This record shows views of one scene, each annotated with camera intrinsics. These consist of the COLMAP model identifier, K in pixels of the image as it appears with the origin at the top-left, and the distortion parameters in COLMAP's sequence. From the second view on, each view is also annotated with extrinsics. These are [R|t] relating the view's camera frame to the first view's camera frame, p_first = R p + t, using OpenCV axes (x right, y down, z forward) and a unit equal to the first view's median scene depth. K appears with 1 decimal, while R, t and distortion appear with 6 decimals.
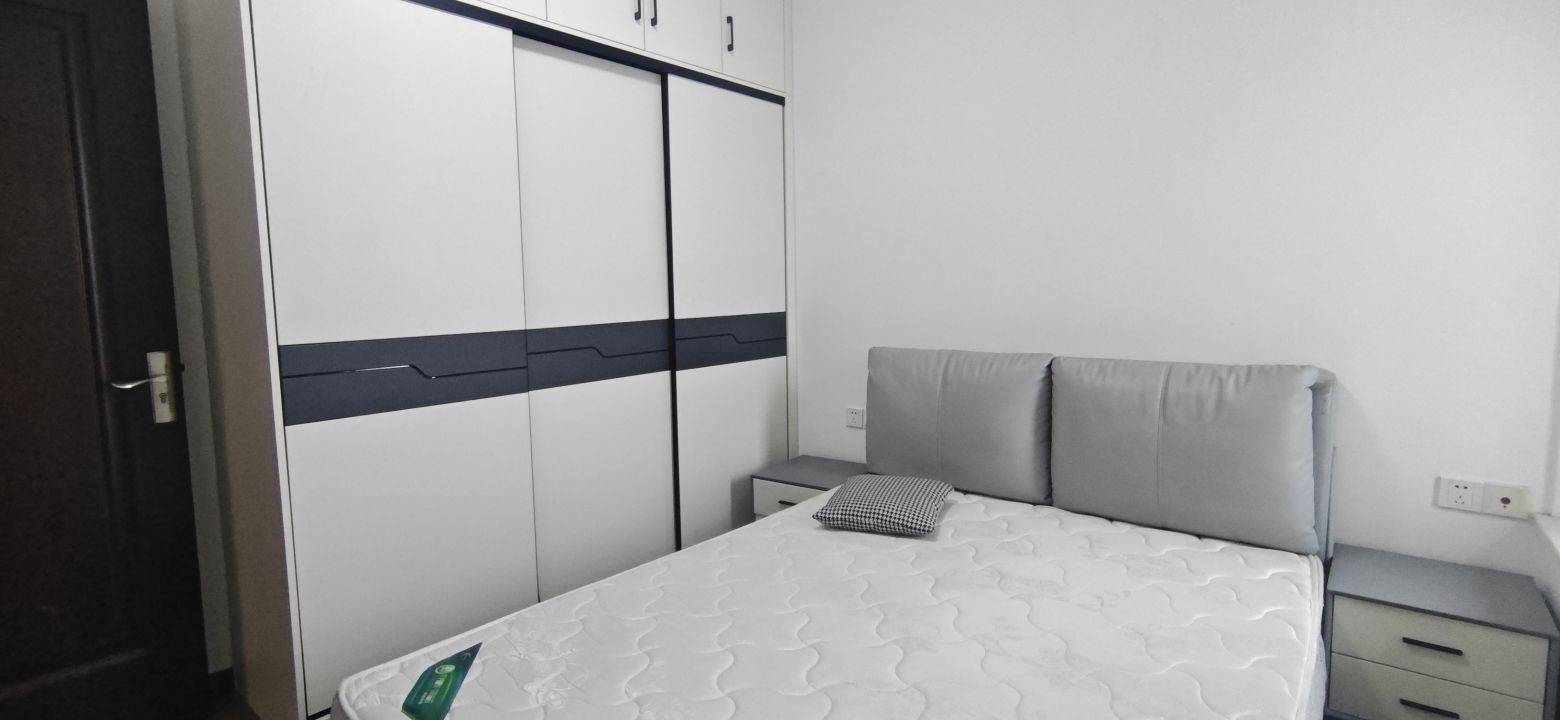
lens RADIAL K [[716.4, 0, 782.3], [0, 716.4, 351.5], [0, 0, 1]] dist [-0.022185, 0.015060]
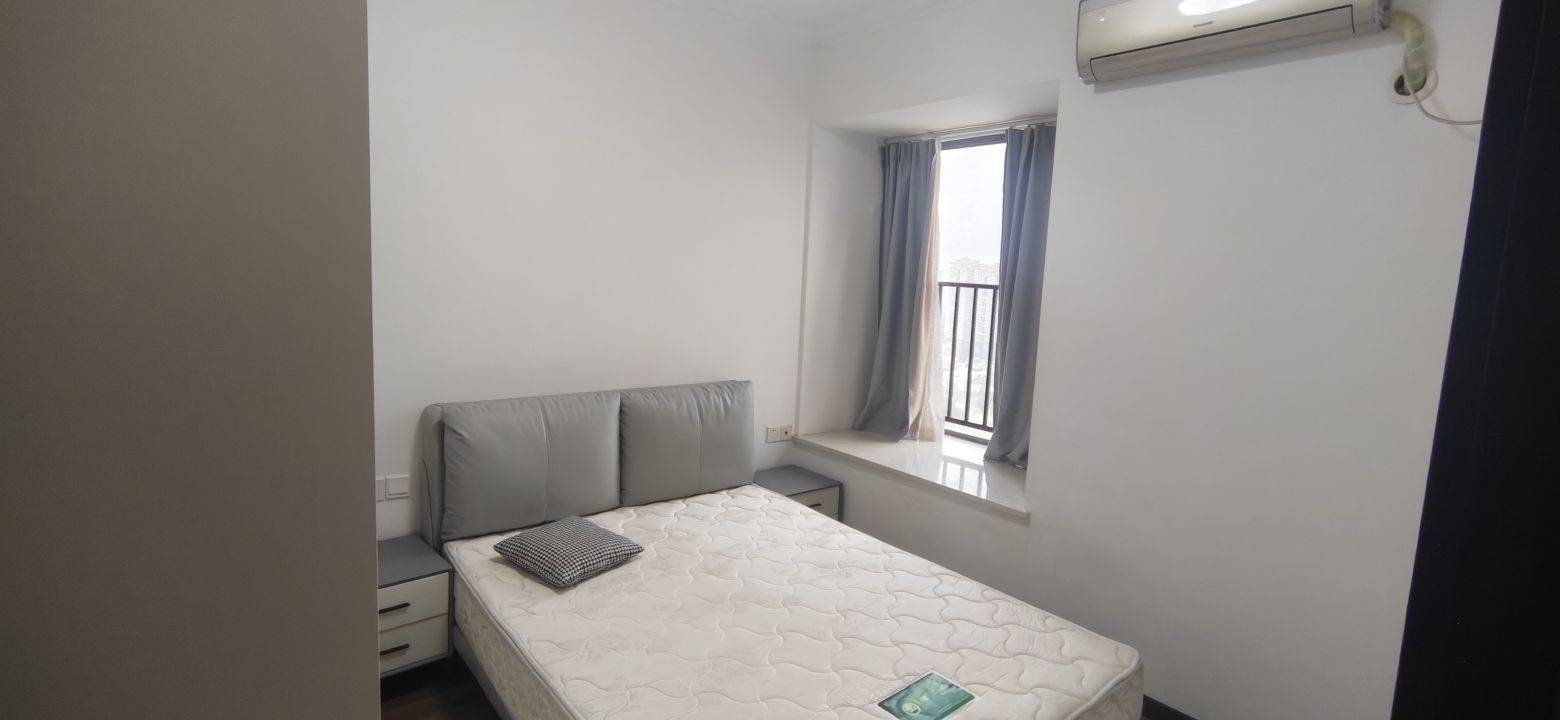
lens RADIAL K [[716.4, 0, 782.3], [0, 716.4, 351.5], [0, 0, 1]] dist [-0.022185, 0.015060]
pose [[0.199286, -0.080857, 0.976600, -0.951219], [0.045852, 0.996268, 0.073129, -0.169798], [-0.978868, 0.030205, 0.202250, 0.537878]]
